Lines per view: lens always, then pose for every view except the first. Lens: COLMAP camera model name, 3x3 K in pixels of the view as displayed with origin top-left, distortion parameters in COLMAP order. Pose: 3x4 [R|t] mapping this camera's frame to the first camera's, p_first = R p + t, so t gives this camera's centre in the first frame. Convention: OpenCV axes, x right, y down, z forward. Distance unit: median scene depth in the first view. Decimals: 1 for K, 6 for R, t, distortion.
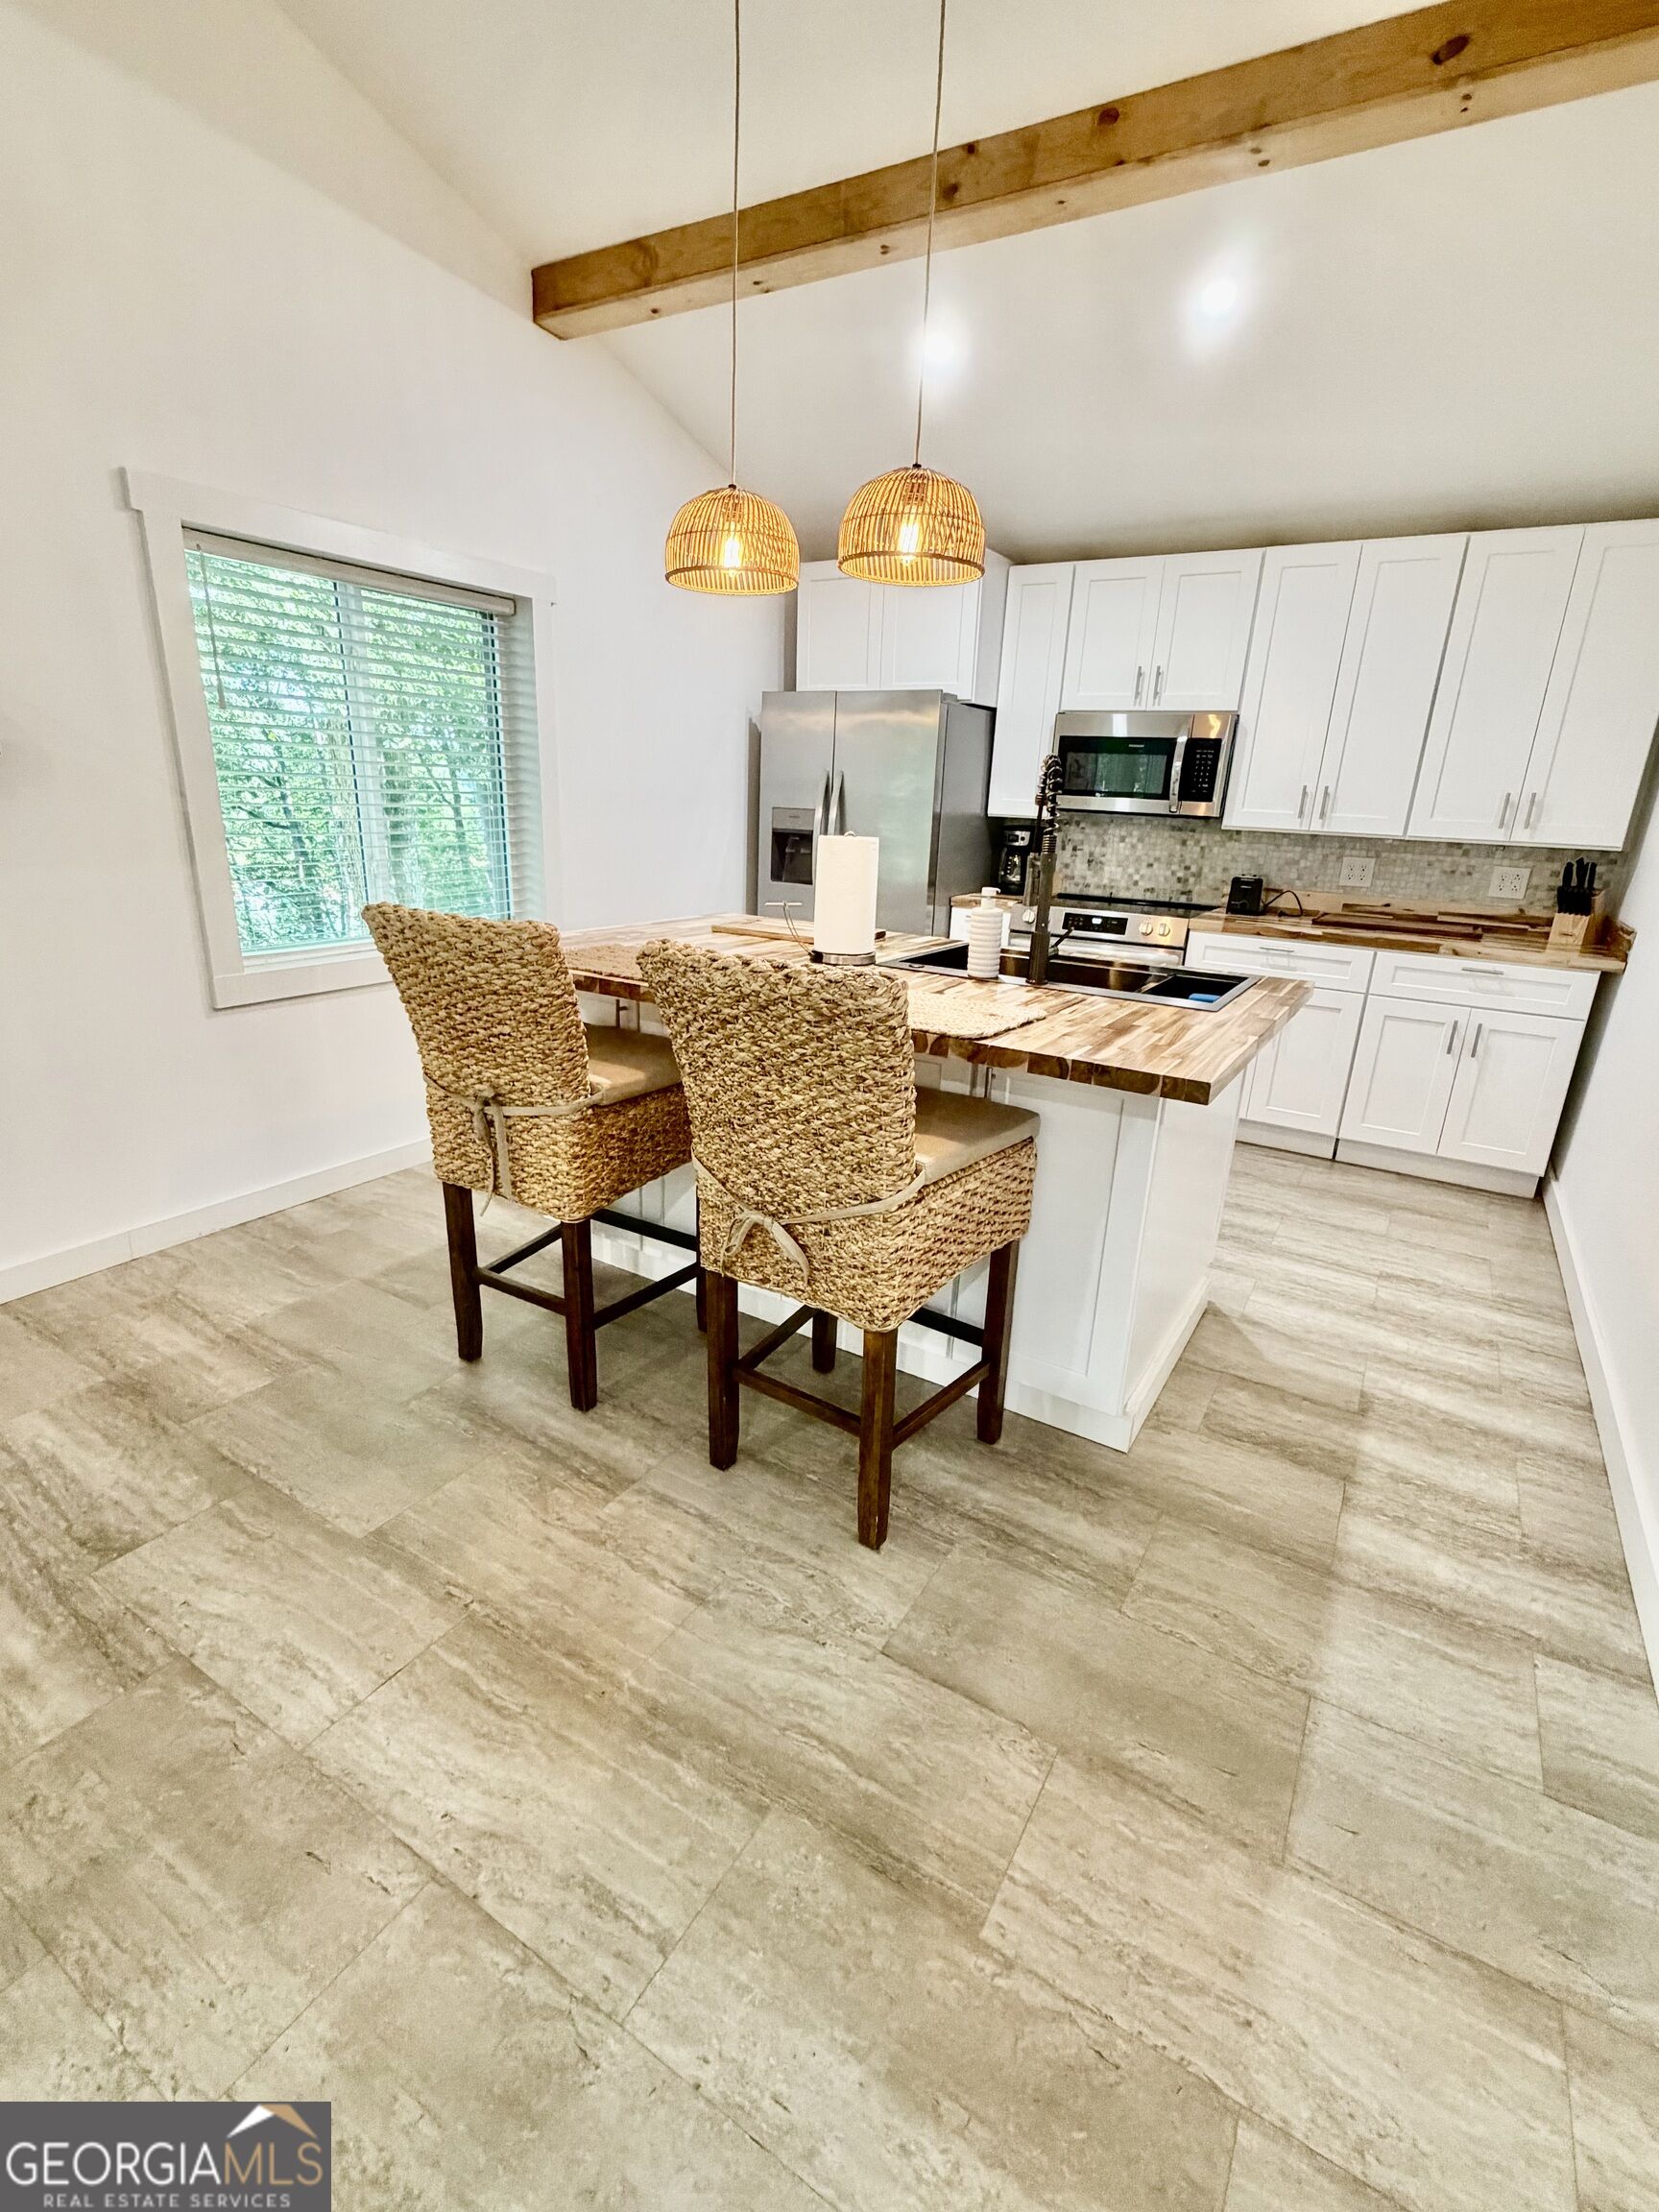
lens RADIAL K [[996.0, 0, 827.3], [0, 996.0, 1106.7], [0, 0, 1]] dist [0.001581, -0.000482]
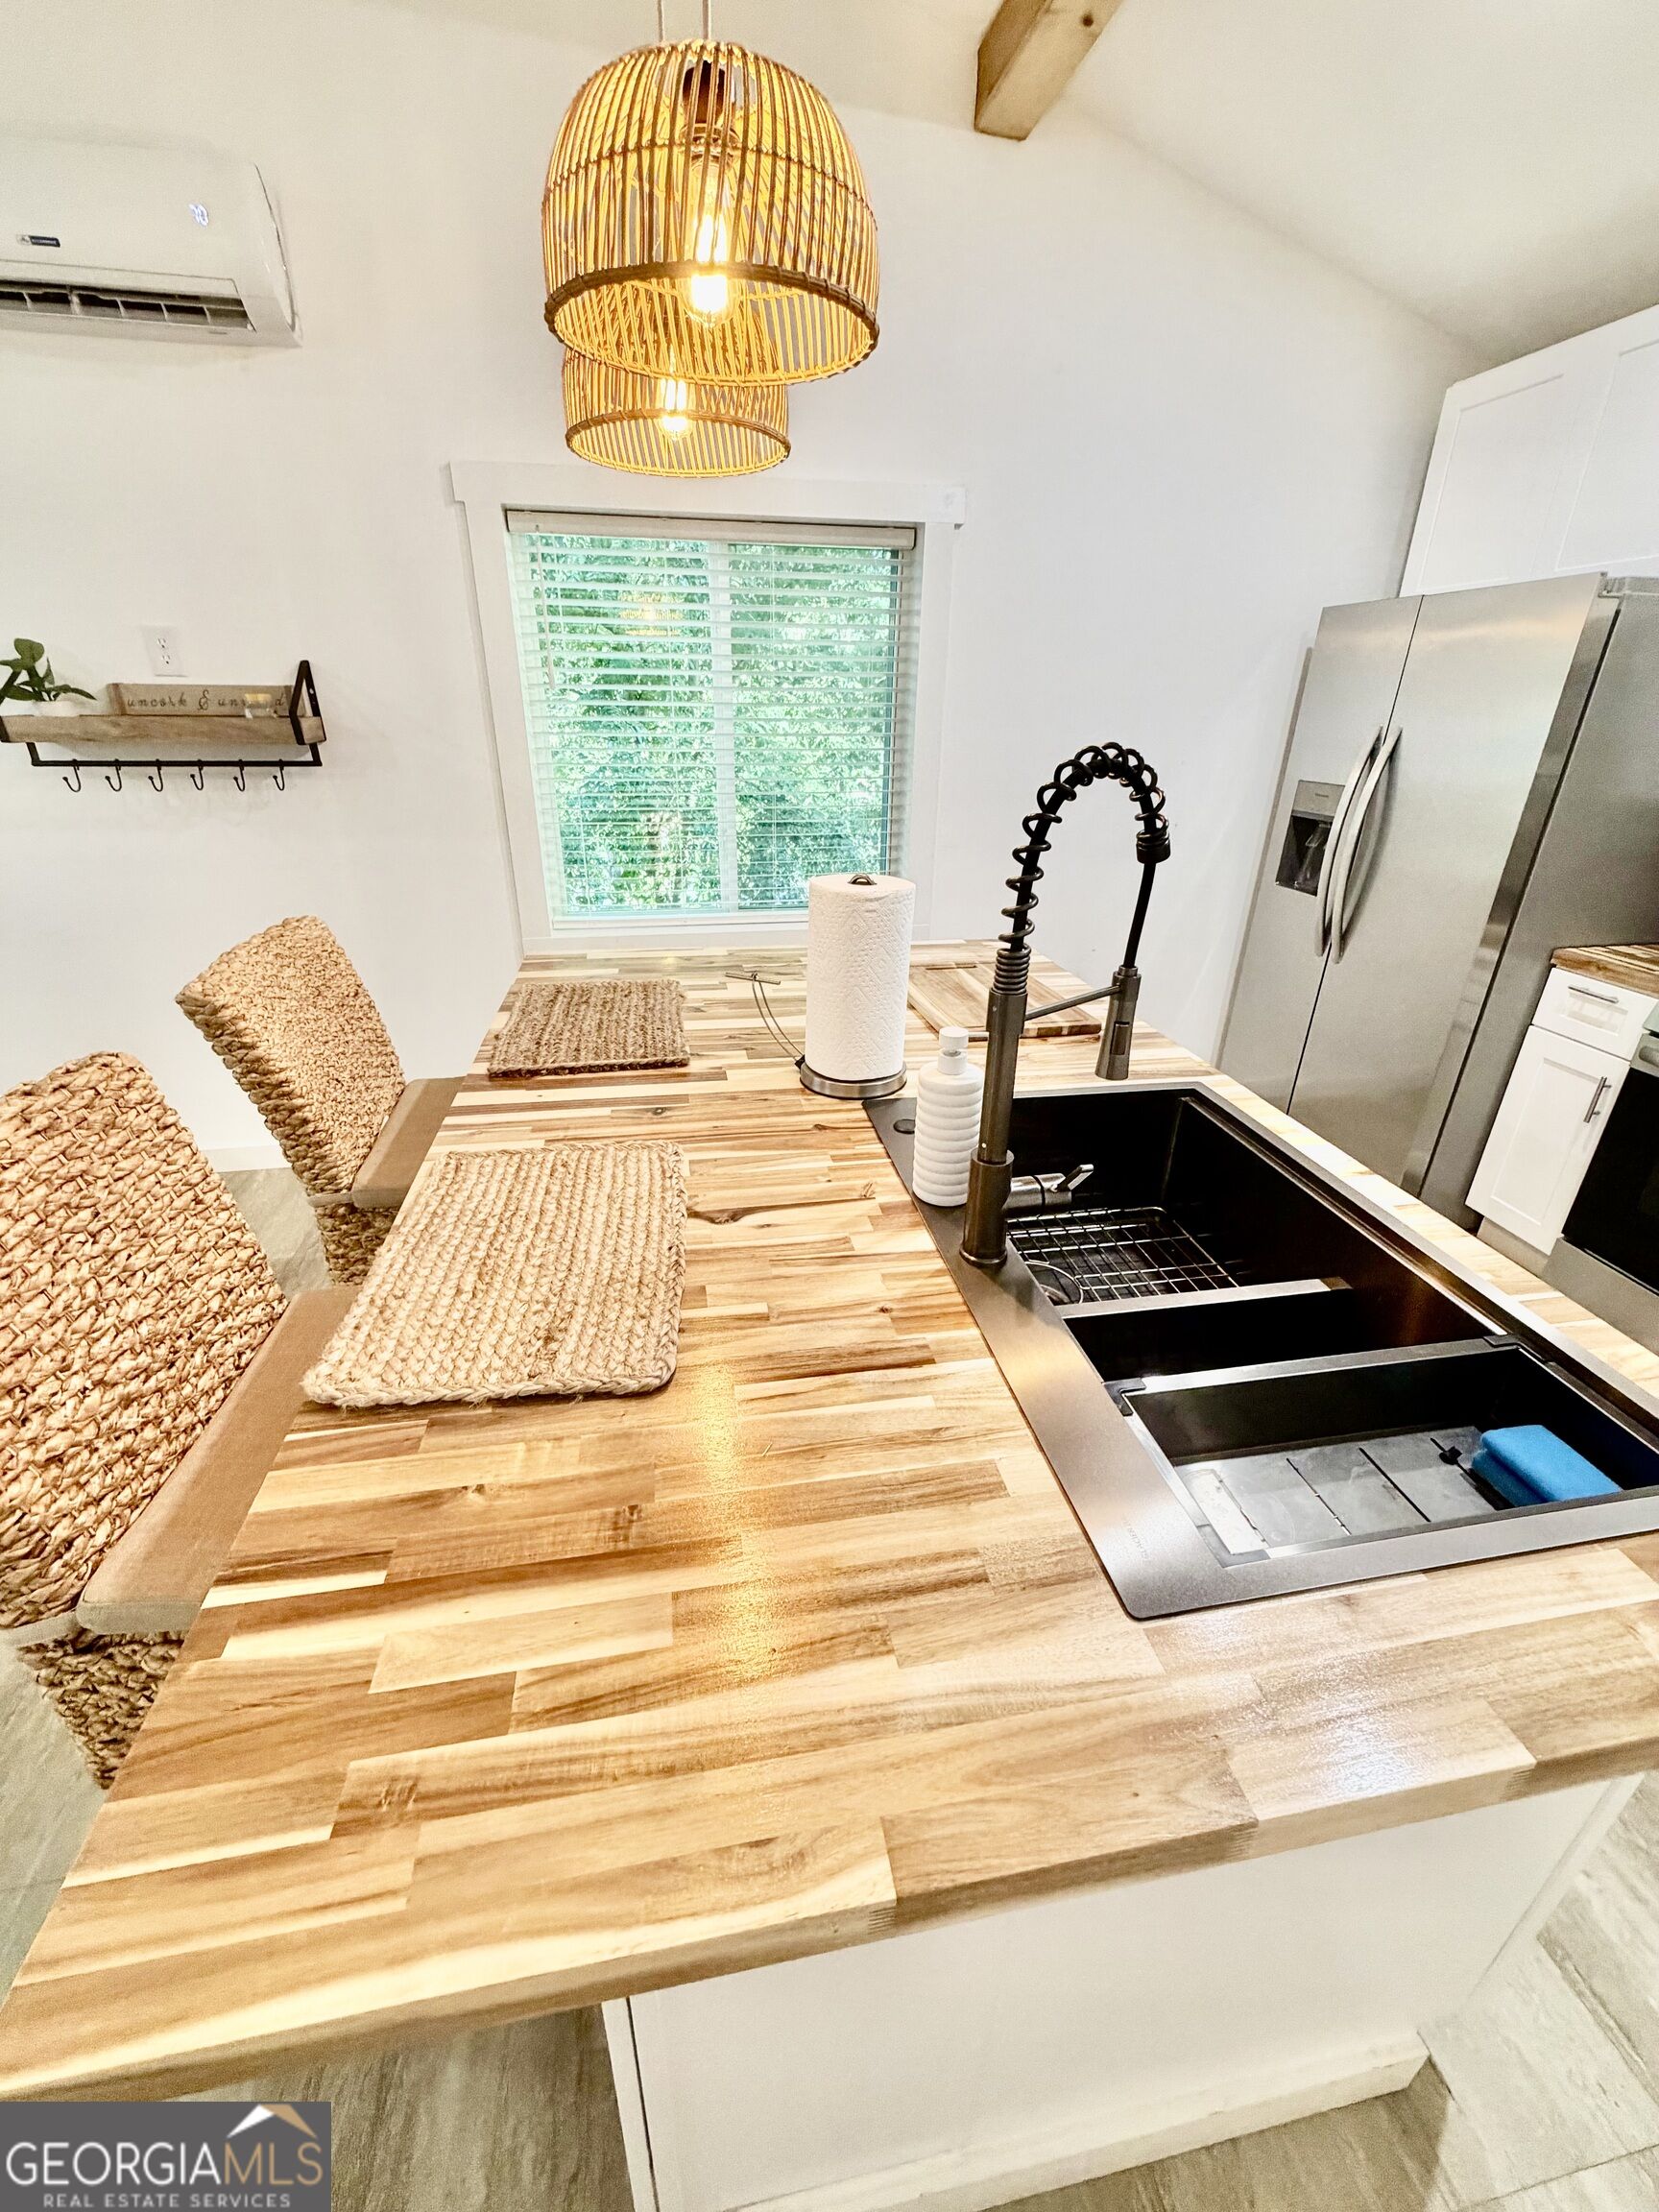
lens RADIAL K [[875.2, 0, 830.3], [0, 875.2, 1104.0], [0, 0, 1]] dist [-0.003004, -0.000123]
pose [[0.668409, 0.282090, -0.688226, 0.233790], [-0.212219, 0.959157, 0.187031, -0.139582], [0.712876, 0.021042, 0.700974, 0.371387]]
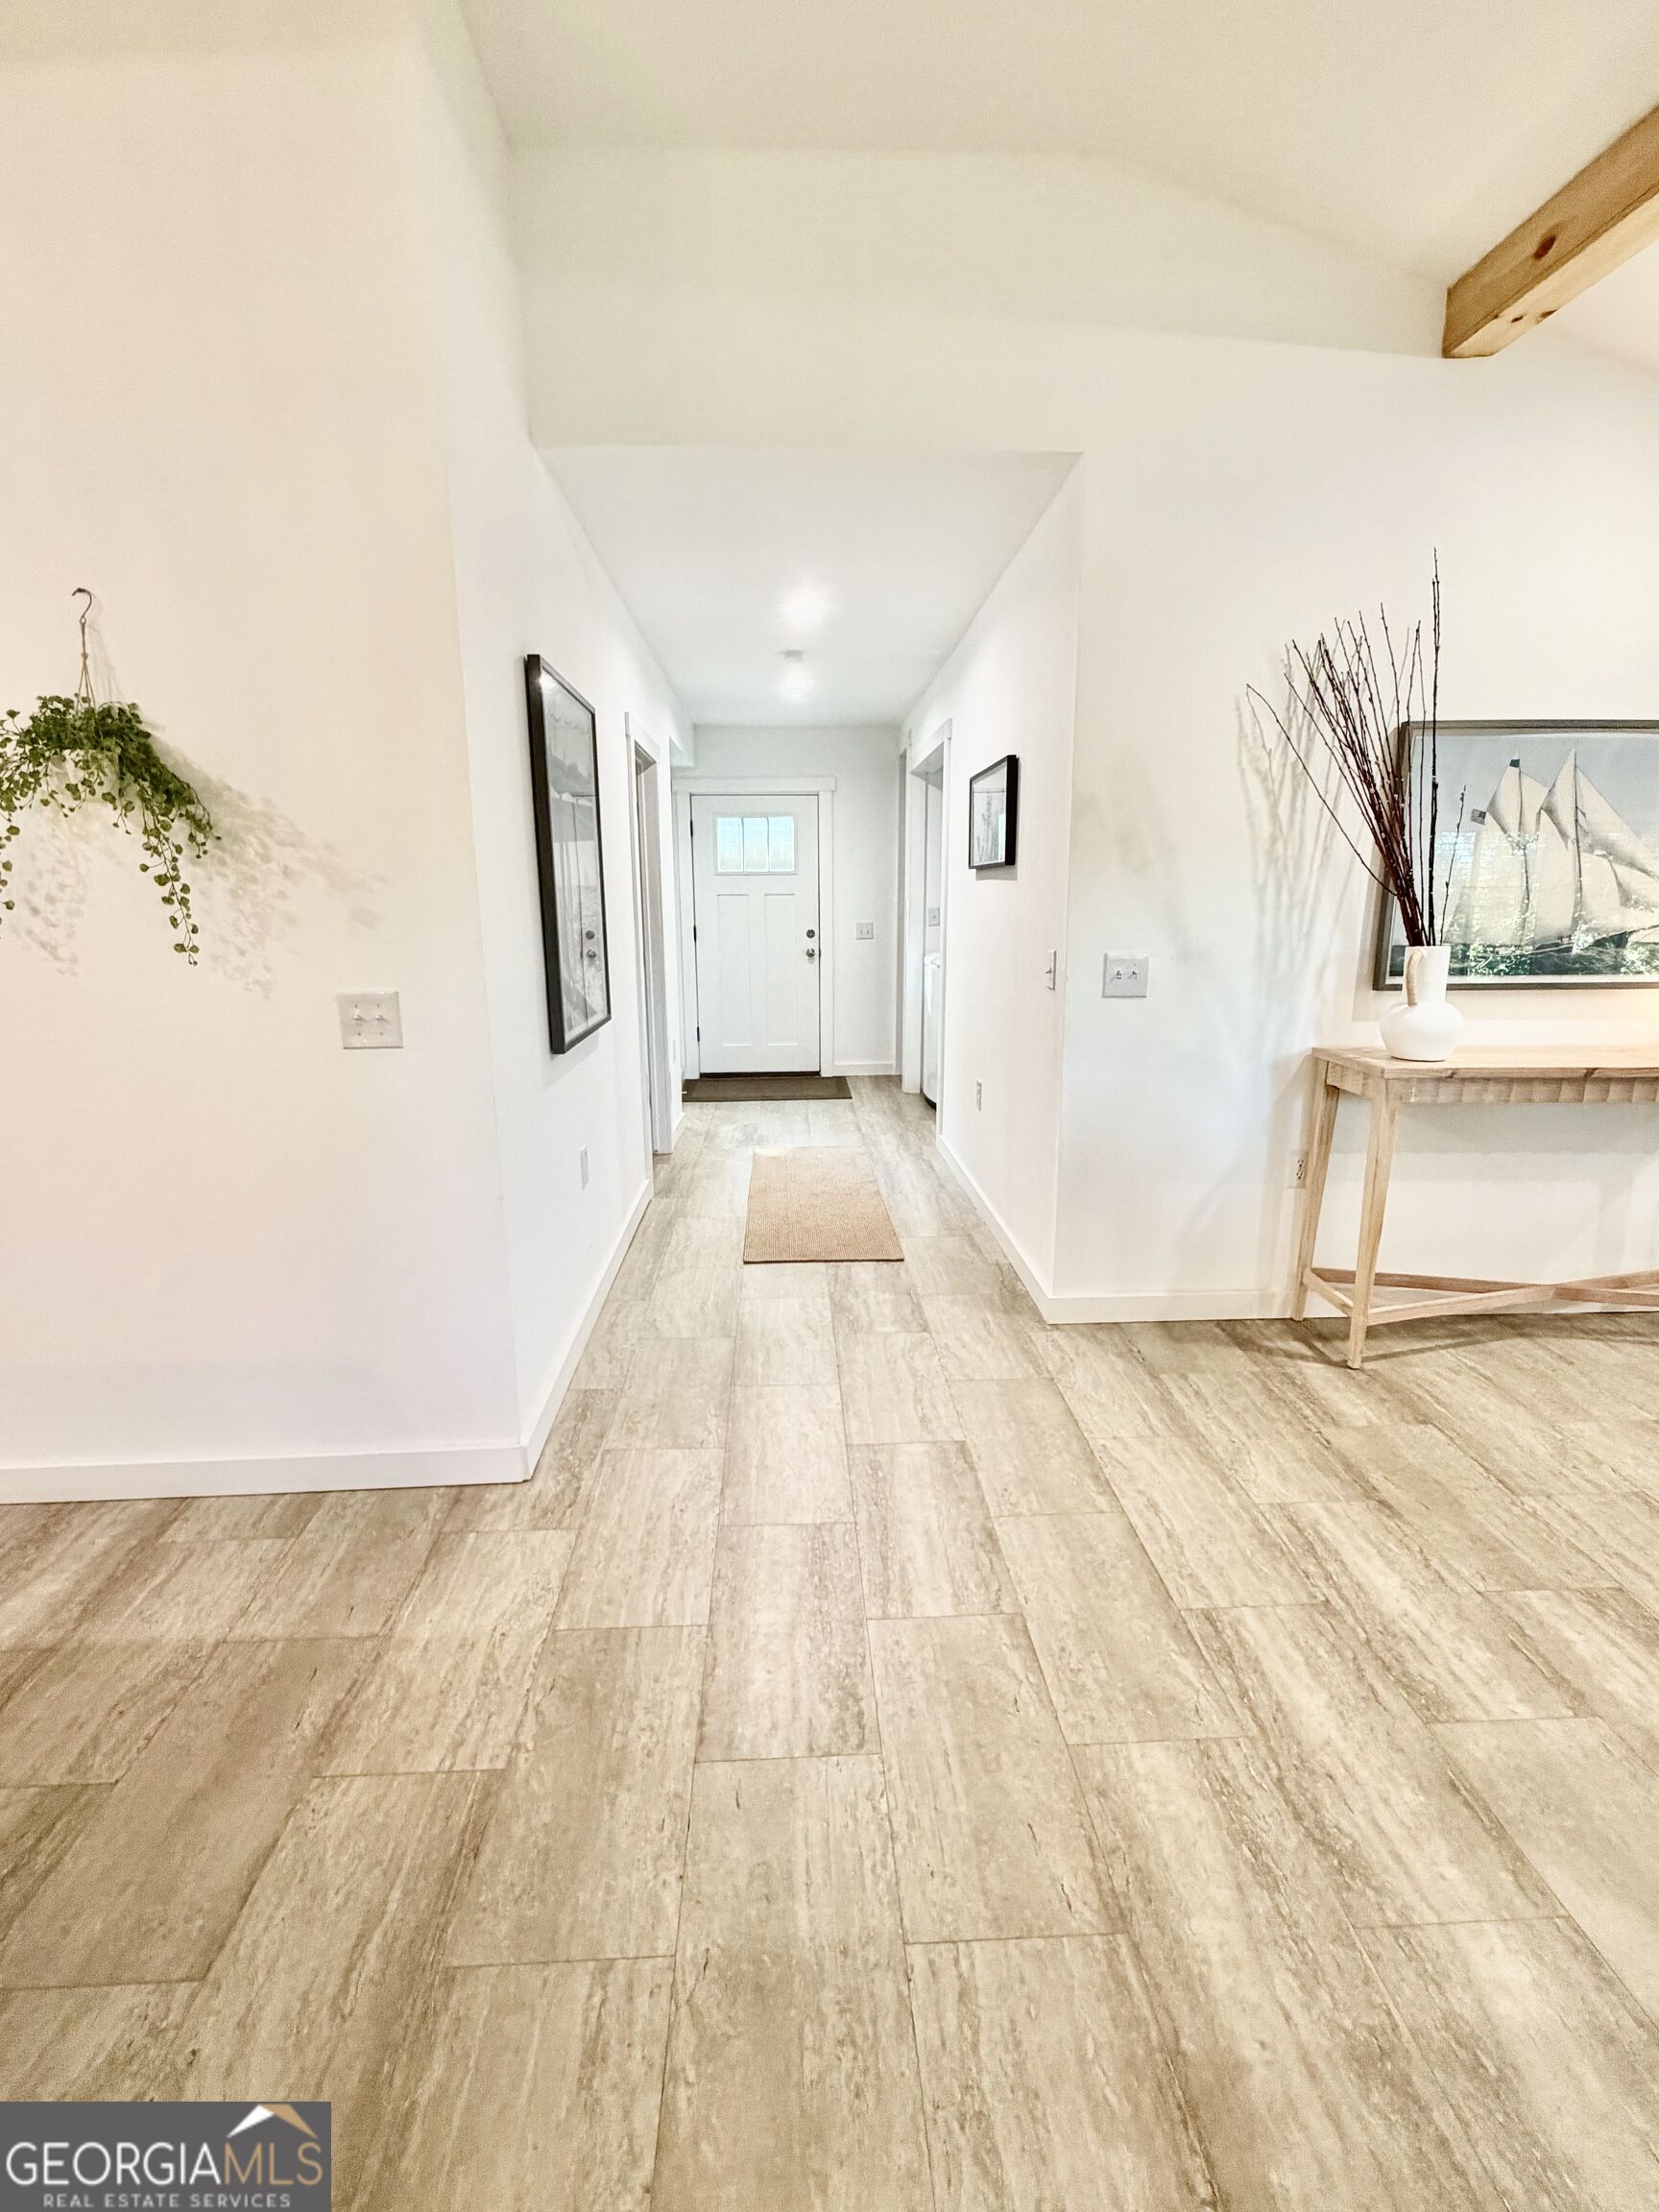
lens RADIAL K [[996.0, 0, 827.3], [0, 996.0, 1106.7], [0, 0, 1]] dist [0.001581, -0.000482]
pose [[-0.558026, -0.212011, 0.802283, -0.268469], [0.233912, 0.887419, 0.397206, -0.102228], [-0.796173, 0.409315, -0.445611, 0.250176]]
